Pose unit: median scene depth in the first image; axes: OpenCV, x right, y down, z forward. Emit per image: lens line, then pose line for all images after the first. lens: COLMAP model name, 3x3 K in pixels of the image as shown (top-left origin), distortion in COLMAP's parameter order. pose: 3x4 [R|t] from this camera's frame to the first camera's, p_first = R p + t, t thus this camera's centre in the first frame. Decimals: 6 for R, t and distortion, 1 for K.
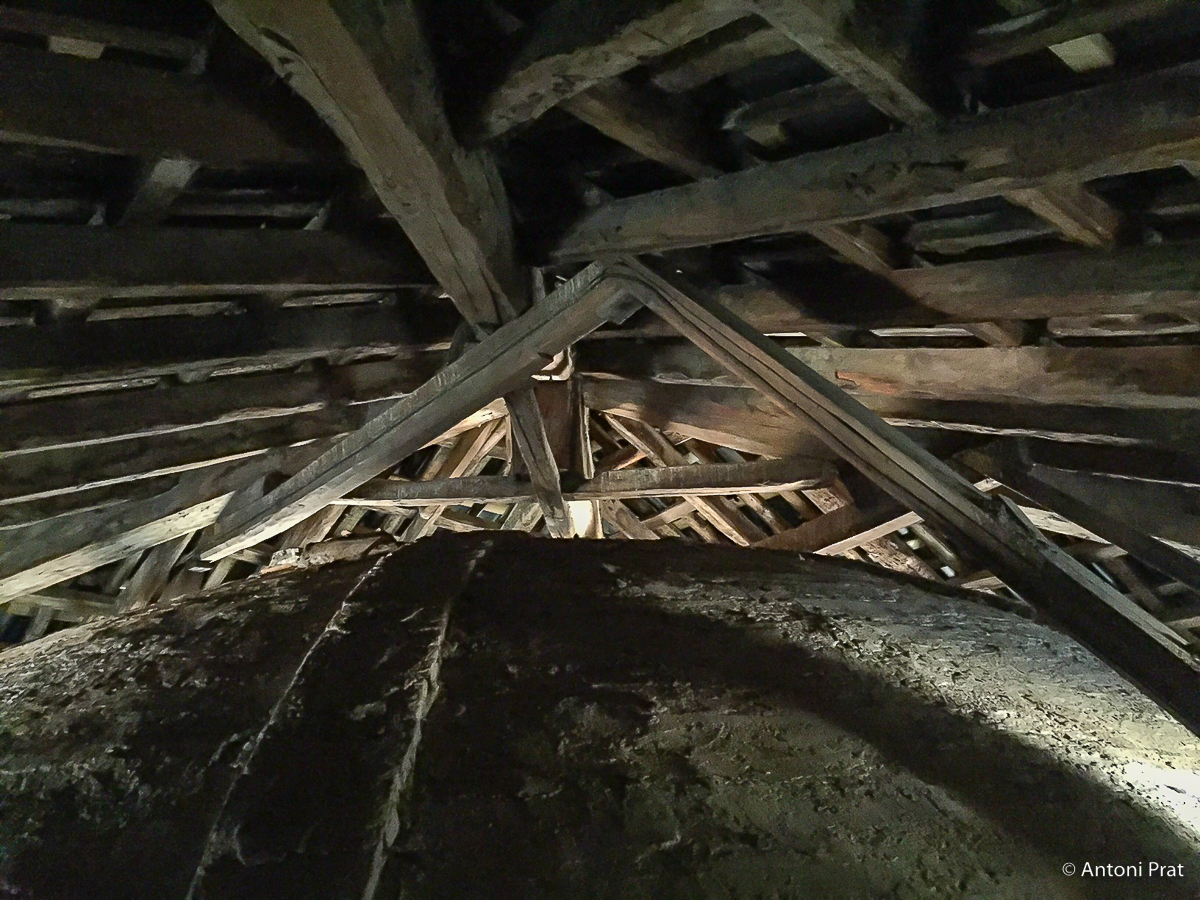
lens RADIAL K [[1019.5, 0, 600.0], [0, 1019.5, 450.0], [0, 0, 1]] dist [0.052974, -0.002694]
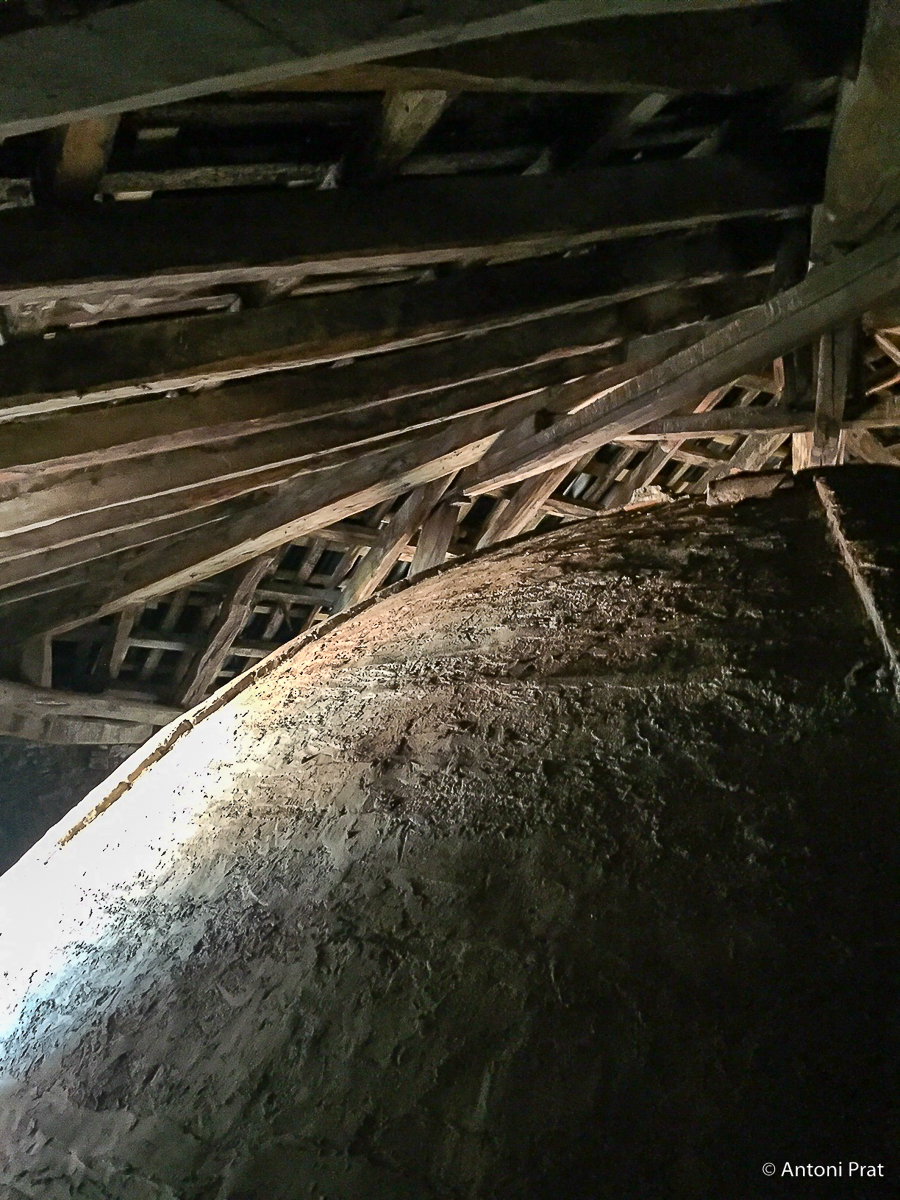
lens RADIAL K [[1019.5, 0, 450.0], [0, 1019.5, 600.0], [0, 0, 1]] dist [0.052974, -0.002694]
pose [[0.978145, 0.007205, -0.207801, -0.194762], [0.037796, 0.976588, 0.211773, -0.012907], [0.204462, -0.214999, 0.954972, -0.040910]]
